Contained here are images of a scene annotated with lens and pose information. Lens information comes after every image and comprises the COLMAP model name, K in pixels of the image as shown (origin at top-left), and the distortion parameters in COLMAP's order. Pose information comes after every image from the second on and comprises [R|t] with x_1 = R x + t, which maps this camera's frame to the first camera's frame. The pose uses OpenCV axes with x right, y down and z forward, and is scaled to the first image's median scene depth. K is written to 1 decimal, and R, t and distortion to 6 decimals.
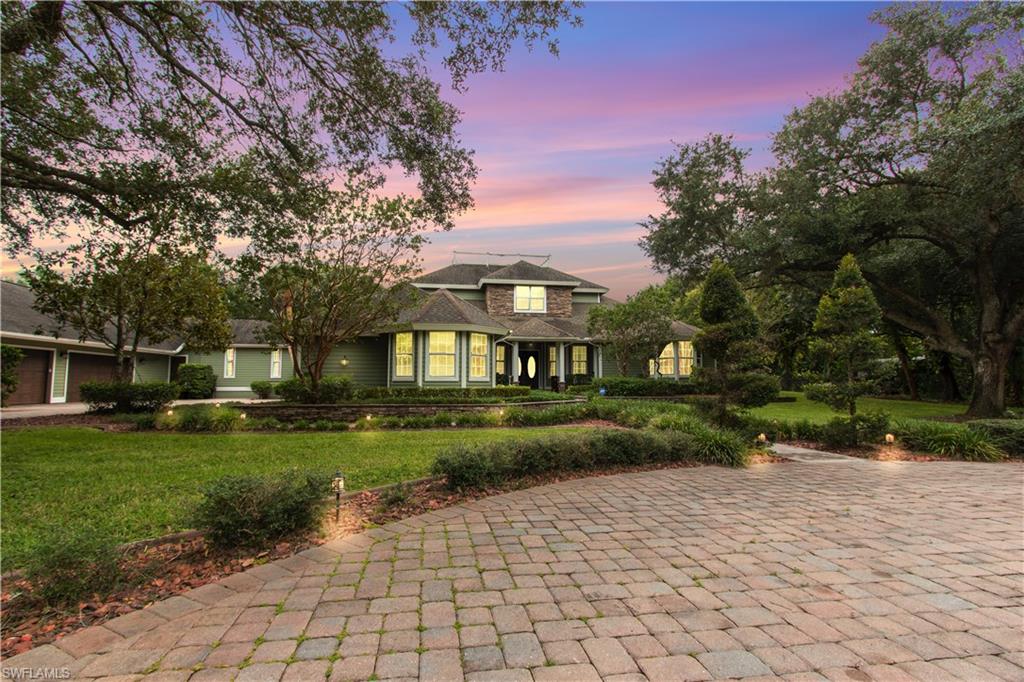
lens RADIAL K [[469.0, 0, 512.0], [0, 469.0, 340.2], [0, 0, 1]] dist [0.004951, -0.002340]
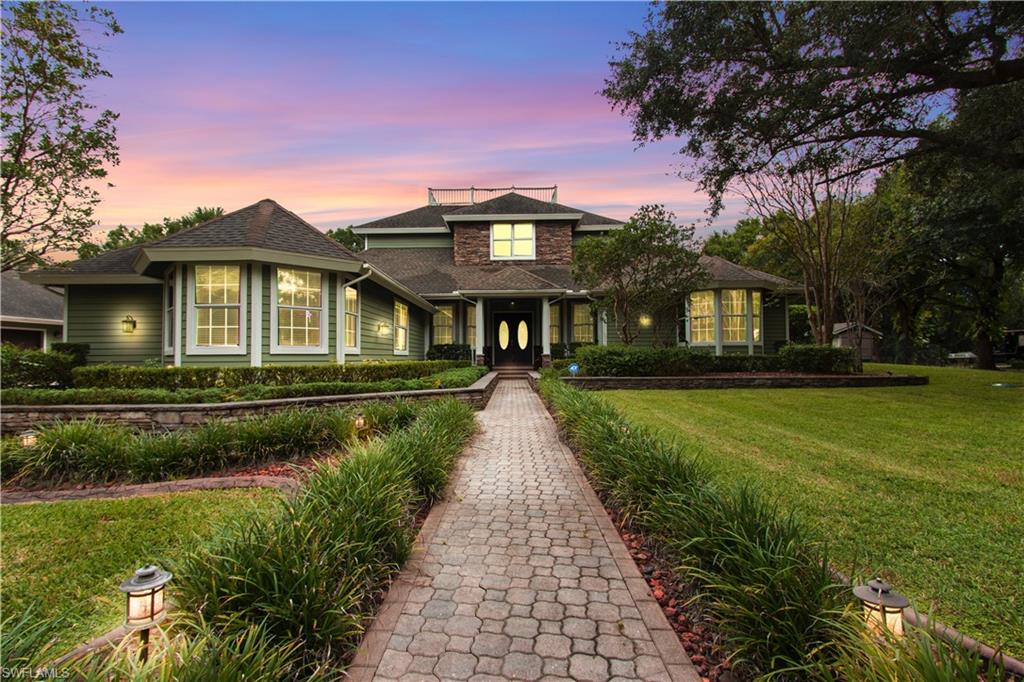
lens RADIAL K [[469.0, 0, 512.5], [0, 469.0, 340.3], [0, 0, 1]] dist [0.004951, -0.002340]
pose [[0.986306, -0.016154, -0.164134, 0.155940], [0.025342, 0.998217, 0.054039, 0.026473], [0.162968, -0.057458, 0.984957, 0.275669]]
